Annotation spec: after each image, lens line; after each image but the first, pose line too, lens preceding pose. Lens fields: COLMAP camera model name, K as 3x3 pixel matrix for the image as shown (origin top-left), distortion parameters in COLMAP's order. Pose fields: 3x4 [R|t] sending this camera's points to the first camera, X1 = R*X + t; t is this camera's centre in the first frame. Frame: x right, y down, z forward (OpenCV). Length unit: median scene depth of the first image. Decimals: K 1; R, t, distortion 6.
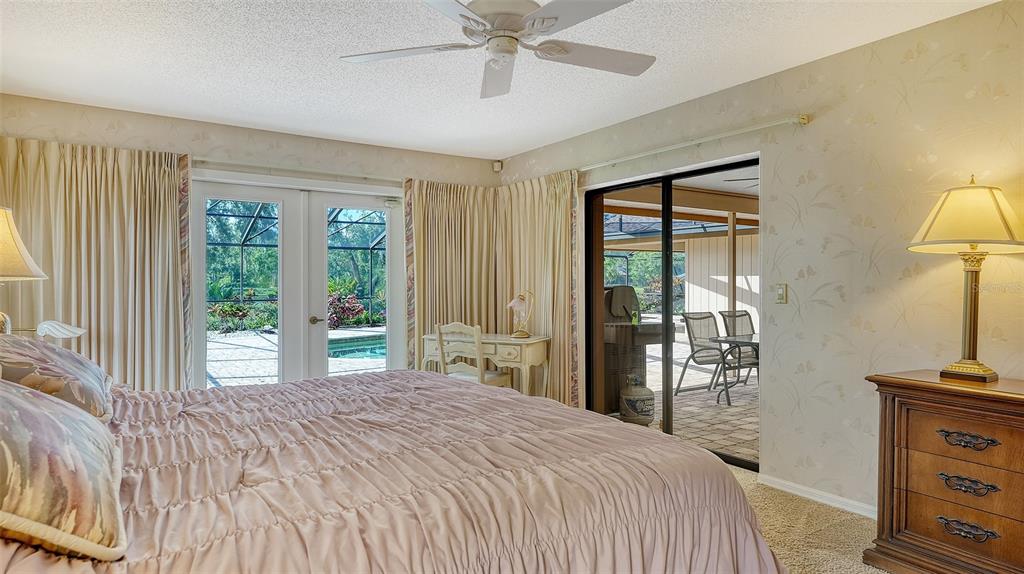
lens RADIAL K [[595.4, 0, 513.1], [0, 595.4, 287.1], [0, 0, 1]] dist [0.005324, -0.000545]
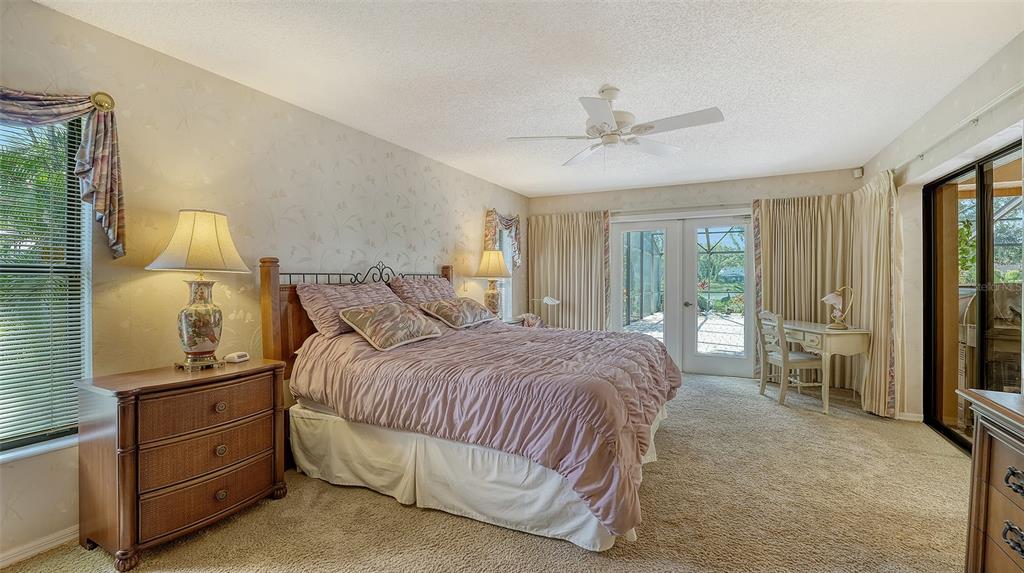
lens RADIAL K [[439.8, 0, 510.7], [0, 439.8, 282.3], [0, 0, 1]] dist [-0.022321, -0.000209]
pose [[0.470293, 0.007313, -0.882480, 0.452357], [-0.006998, 0.999965, 0.004557, -0.001889], [0.882482, 0.004032, 0.470328, 0.081272]]
